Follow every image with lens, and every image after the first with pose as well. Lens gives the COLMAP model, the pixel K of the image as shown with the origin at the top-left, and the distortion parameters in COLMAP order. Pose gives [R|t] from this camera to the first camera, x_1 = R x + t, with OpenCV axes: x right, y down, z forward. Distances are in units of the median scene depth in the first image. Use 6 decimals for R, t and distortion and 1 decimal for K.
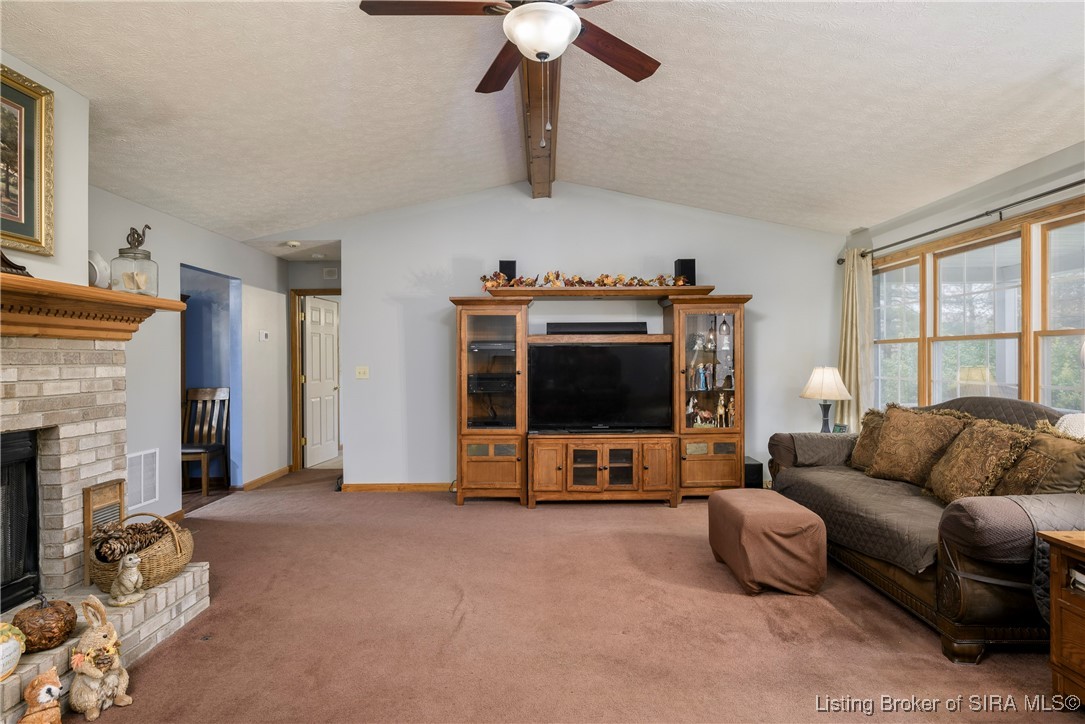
lens RADIAL K [[559.7, 0, 545.1], [0, 559.7, 359.4], [0, 0, 1]] dist [-0.000503, 0.000304]
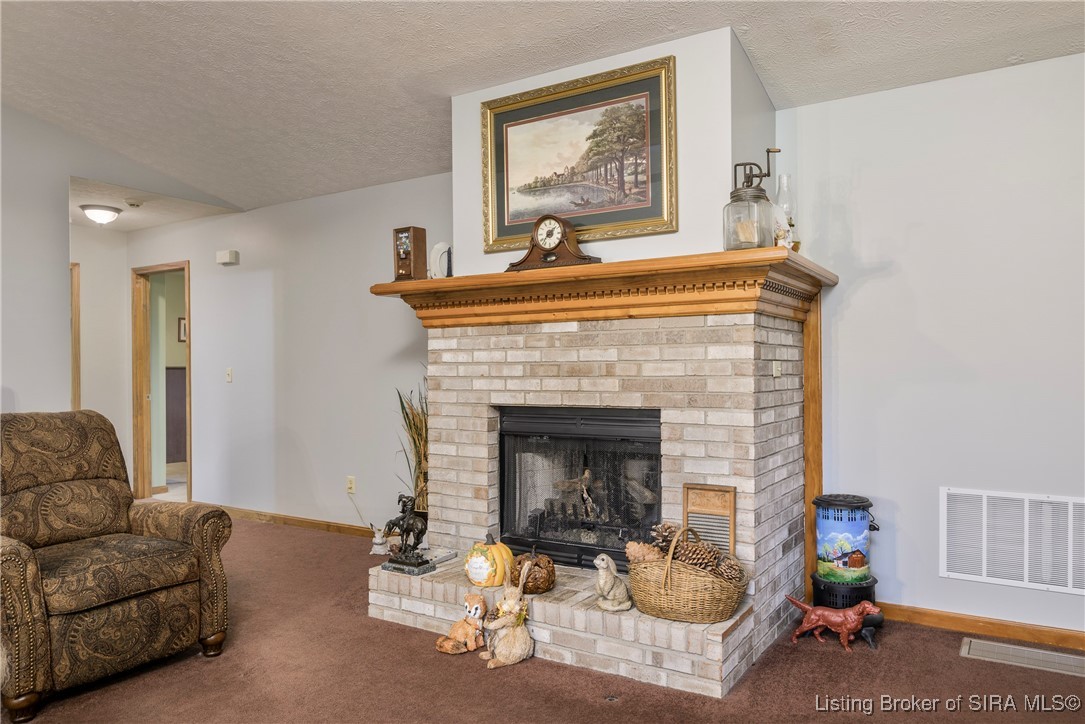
lens RADIAL K [[752.2, 0, 542.1], [0, 752.2, 365.1], [0, 0, 1]] dist [-0.006335, -0.000554]
pose [[-0.524927, 0.006898, -0.851120, 0.310825], [0.012279, 0.999924, 0.000531, 0.039286], [0.851059, -0.010172, -0.524972, 1.432569]]
